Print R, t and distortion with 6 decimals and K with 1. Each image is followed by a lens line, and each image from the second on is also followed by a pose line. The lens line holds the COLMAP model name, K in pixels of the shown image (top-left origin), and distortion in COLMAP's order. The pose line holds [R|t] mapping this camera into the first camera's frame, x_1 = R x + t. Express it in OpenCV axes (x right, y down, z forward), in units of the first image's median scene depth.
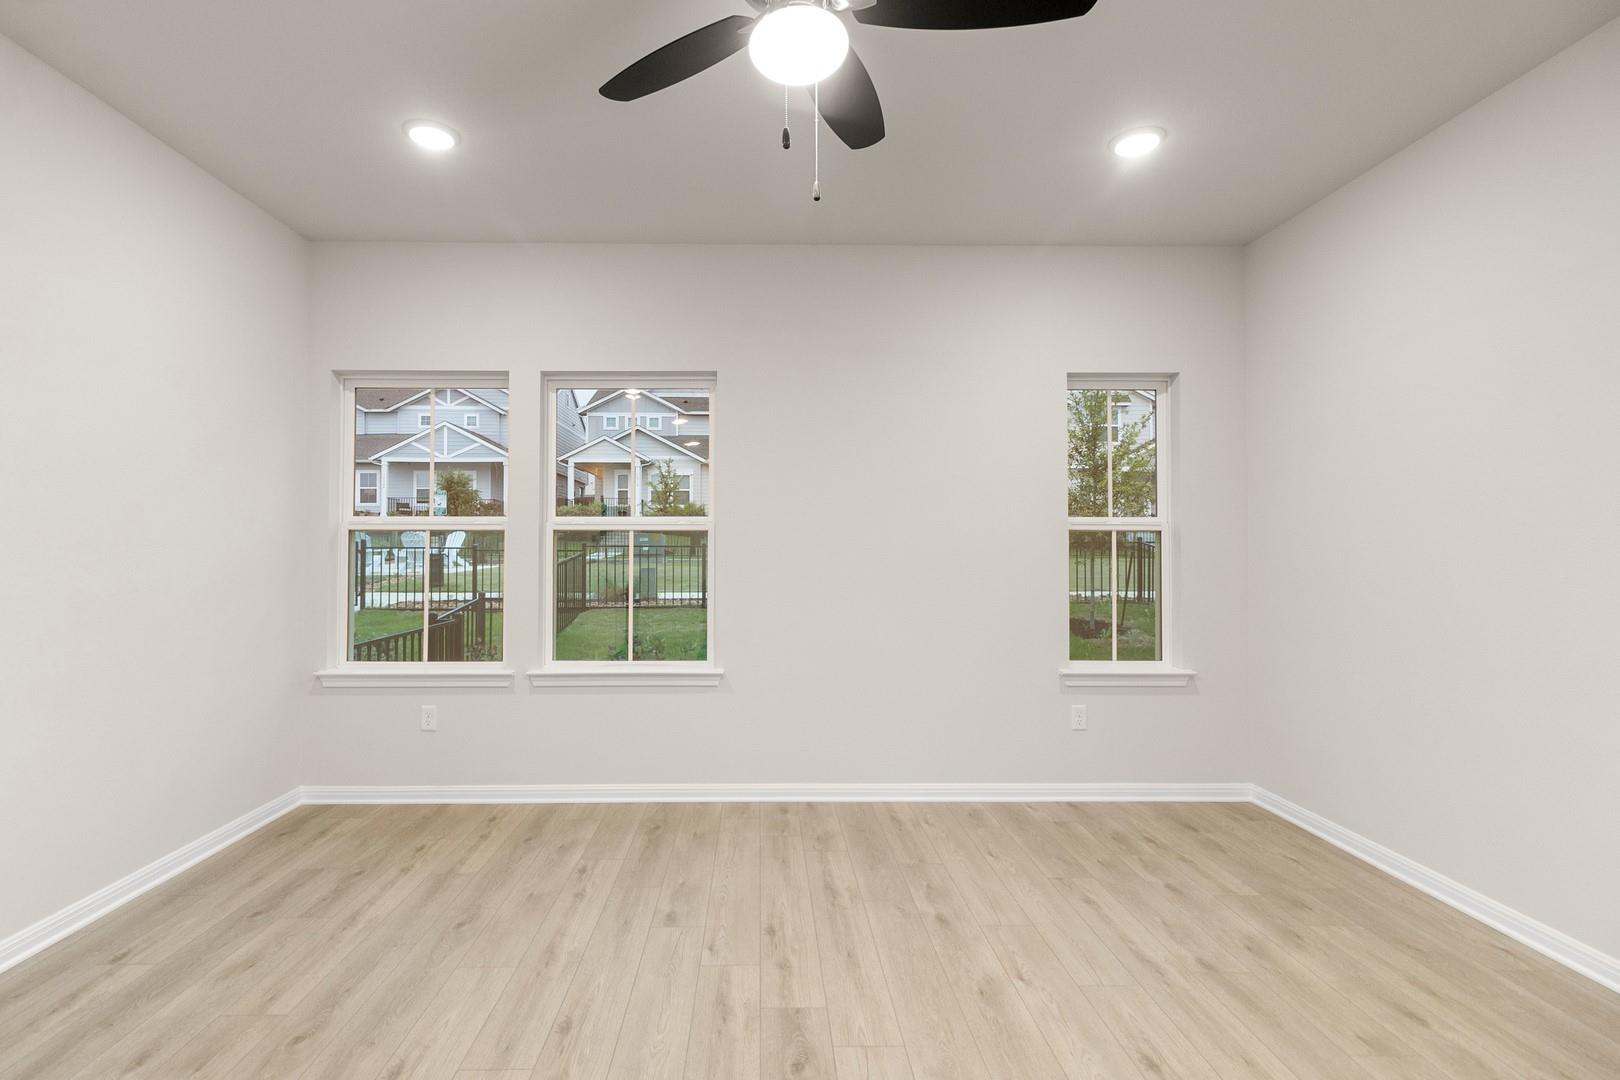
lens RADIAL K [[764.2, 0, 777.0], [0, 764.2, 535.3], [0, 0, 1]] dist [0.003892, 0.000340]
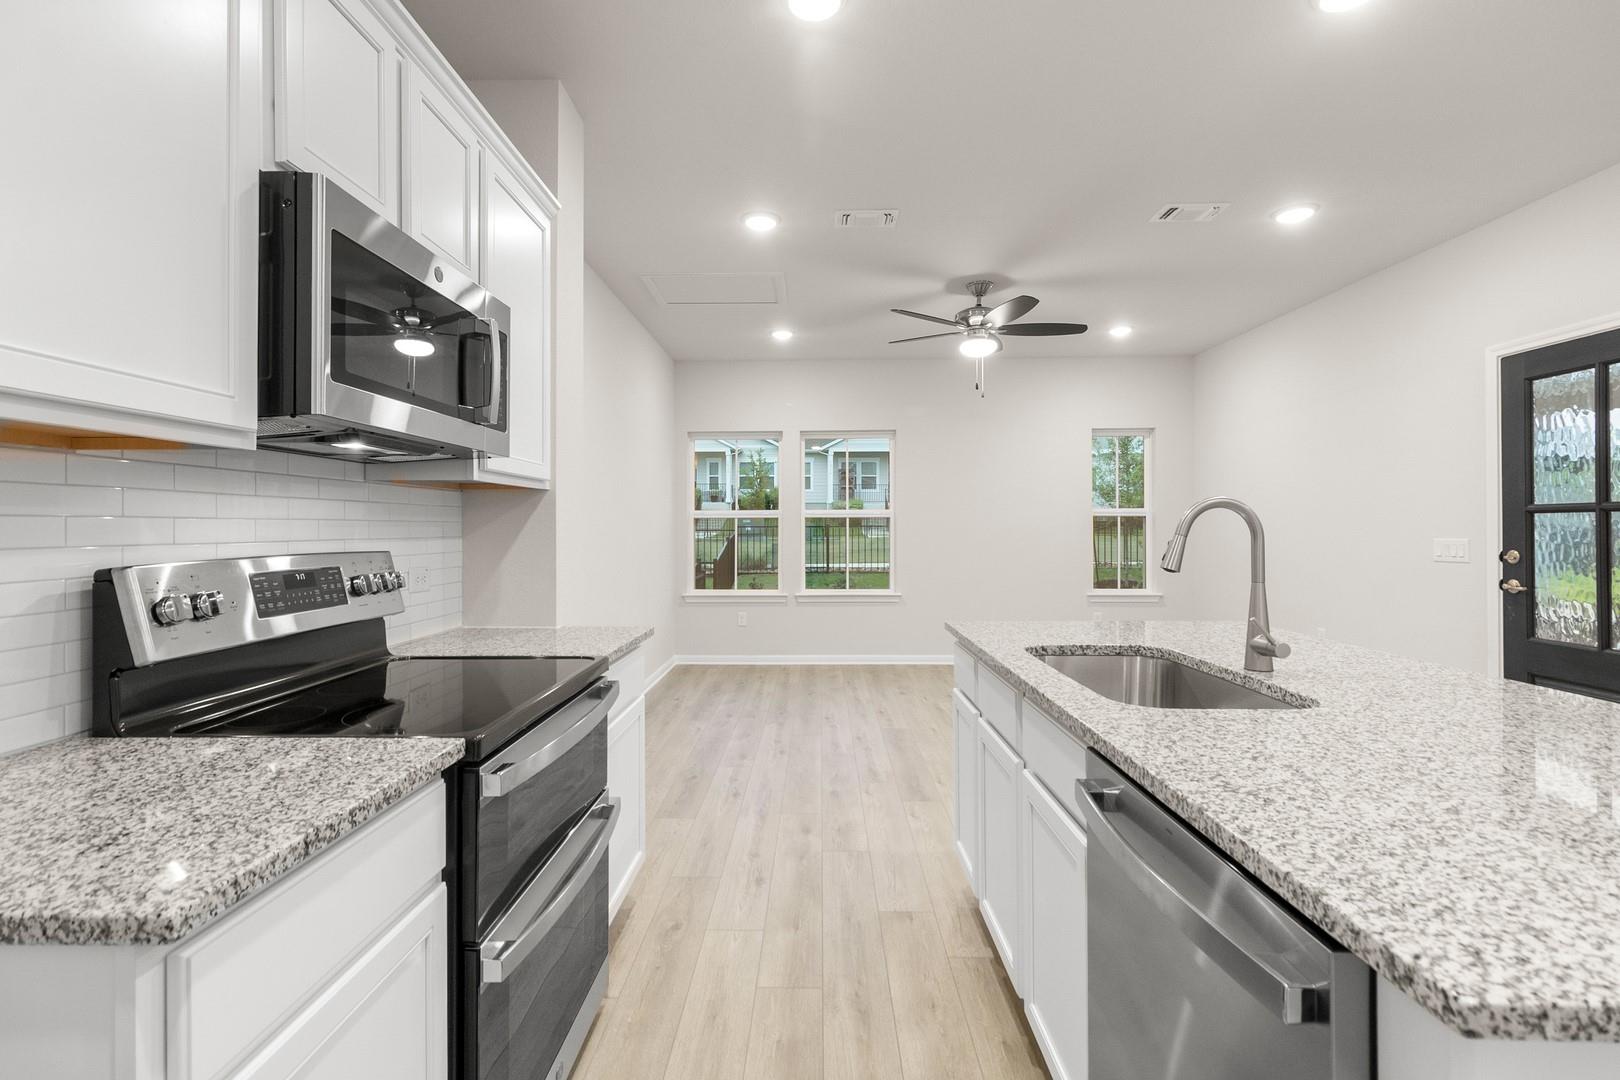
lens RADIAL K [[758.8, 0, 805.0], [0, 758.8, 525.8], [0, 0, 1]] dist [0.005823, 0.000907]
pose [[0.999115, -0.004458, -0.041815, -0.226336], [0.004999, 0.999905, 0.012827, -0.009876], [0.041754, -0.013024, 0.999043, -0.836748]]
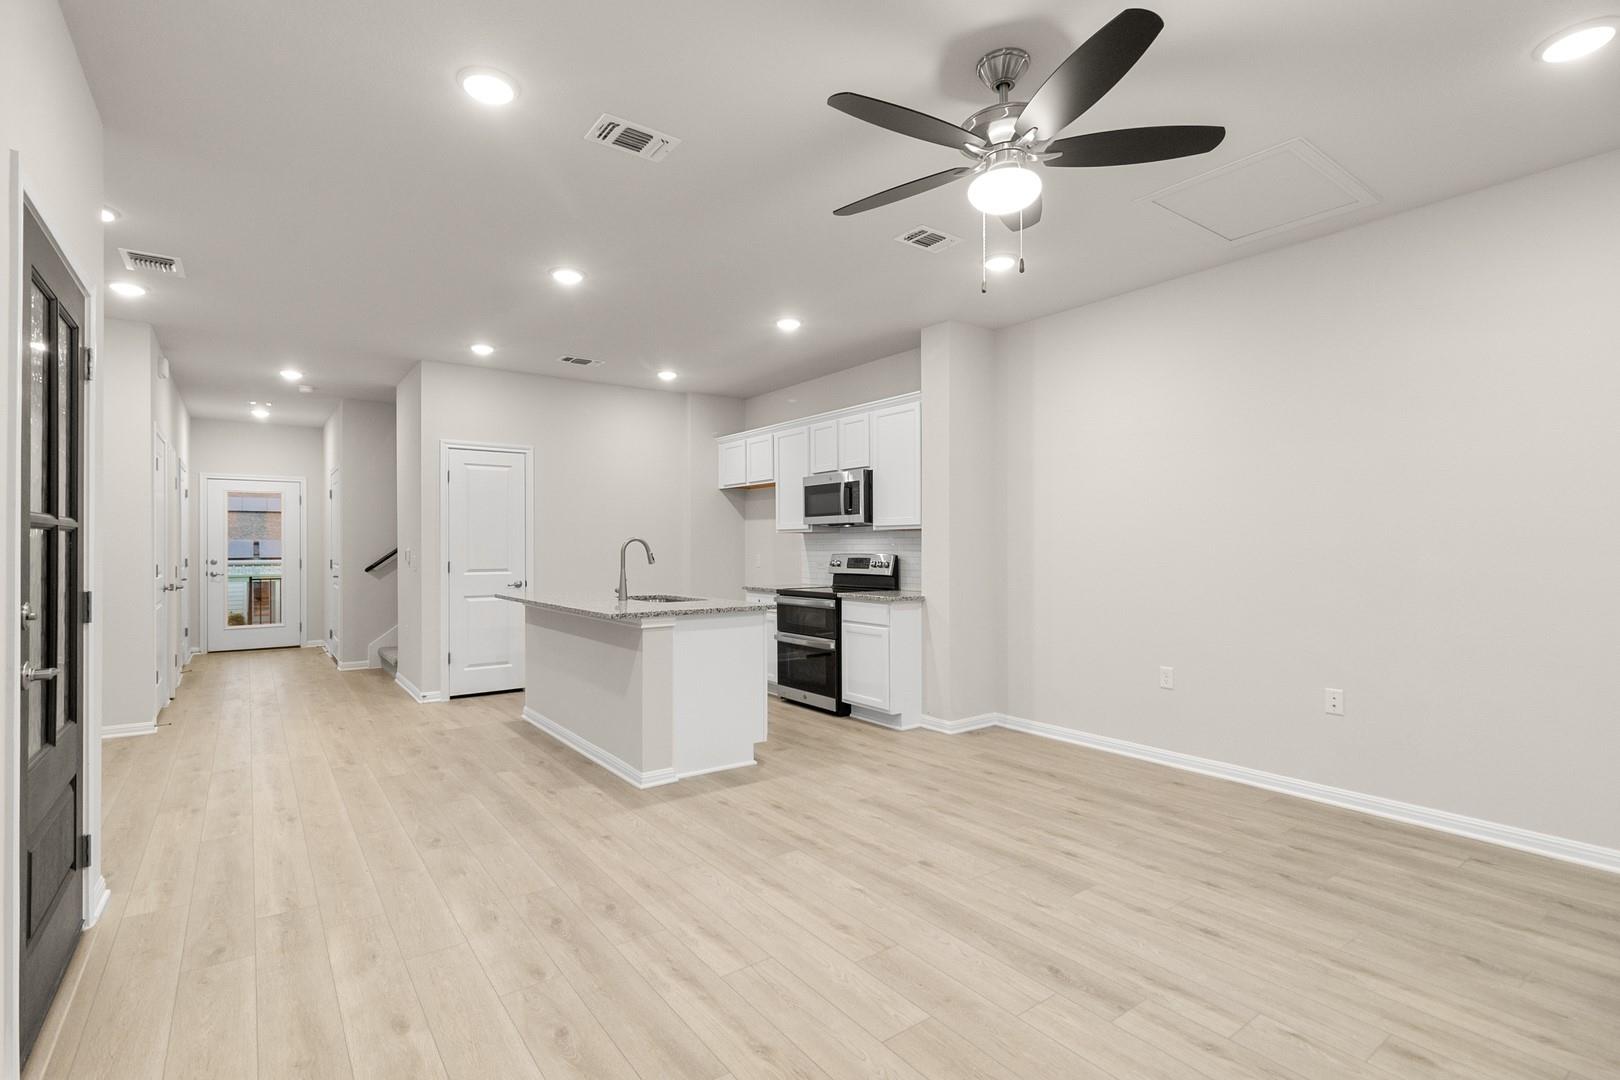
lens RADIAL K [[758.8, 0, 805.0], [0, 758.8, 525.8], [0, 0, 1]] dist [0.005823, 0.000907]
pose [[-0.812710, -0.014926, -0.582477, 0.533498], [0.009178, 0.999220, -0.038410, 0.011268], [0.582596, -0.036562, -0.811939, 0.884957]]
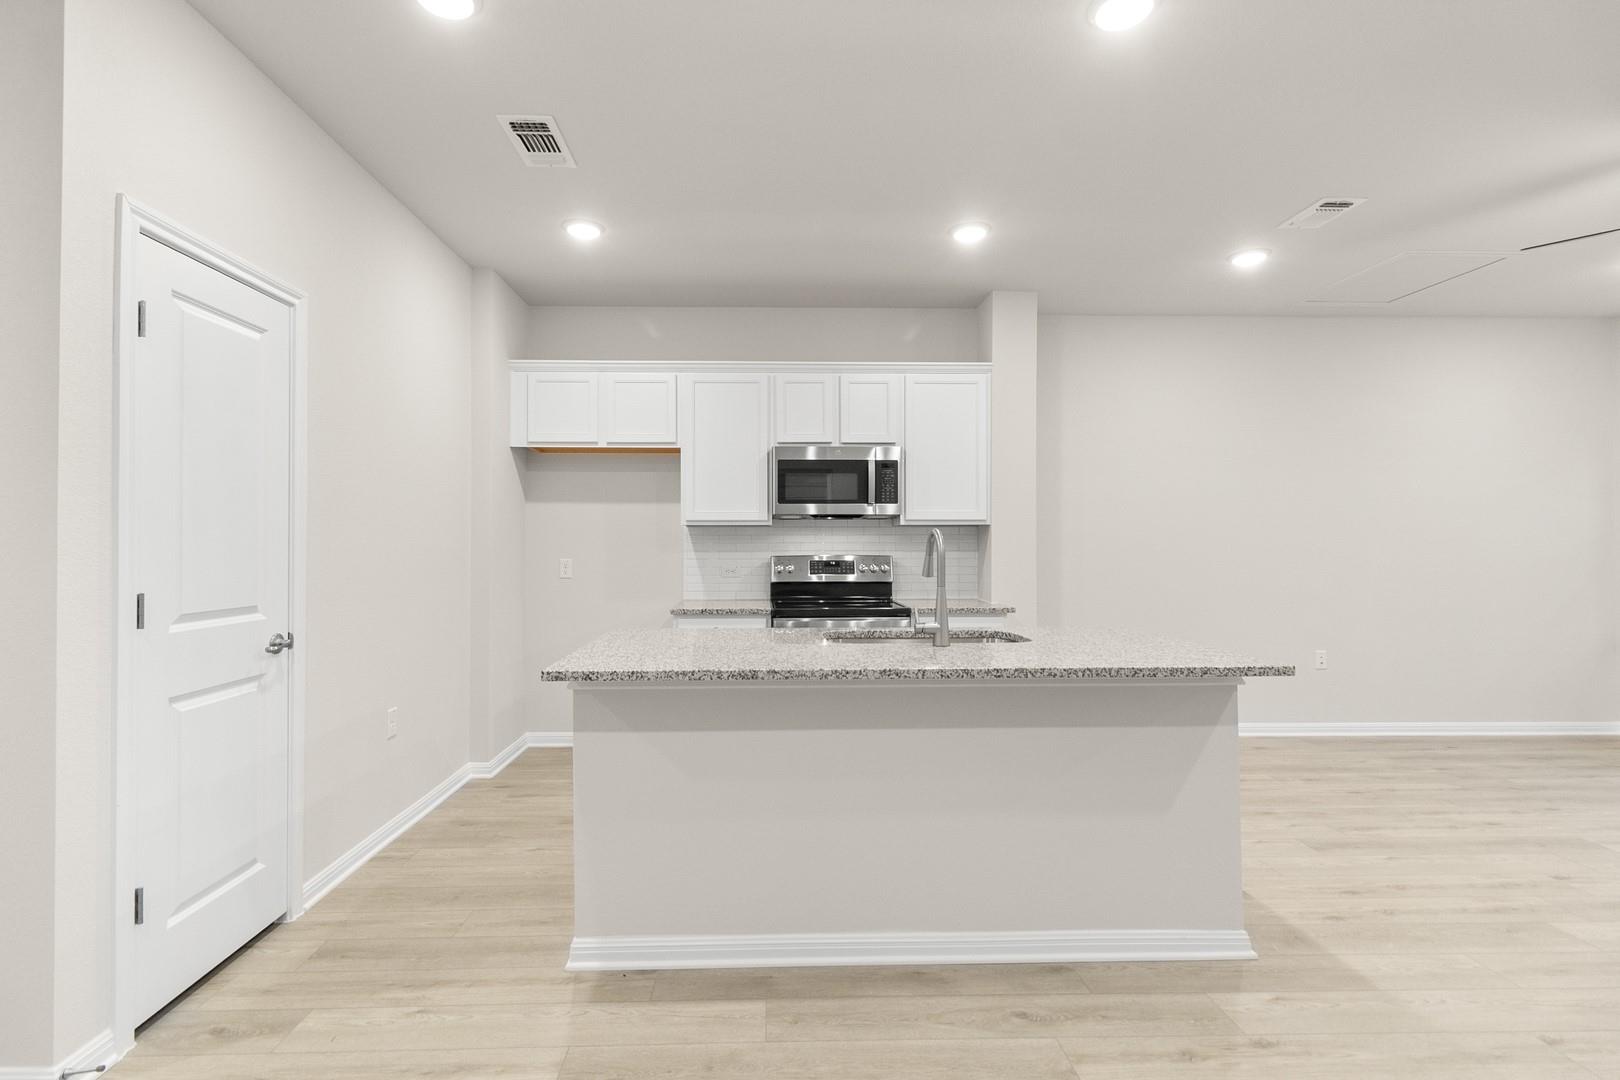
lens RADIAL K [[744.6, 0, 802.6], [0, 744.6, 526.6], [0, 0, 1]] dist [0.002613, 0.000904]
pose [[0.015199, -0.023625, -0.999605, 0.712296], [0.012840, 0.999643, -0.023431, -0.009802], [0.999802, -0.012479, 0.015497, -0.487414]]
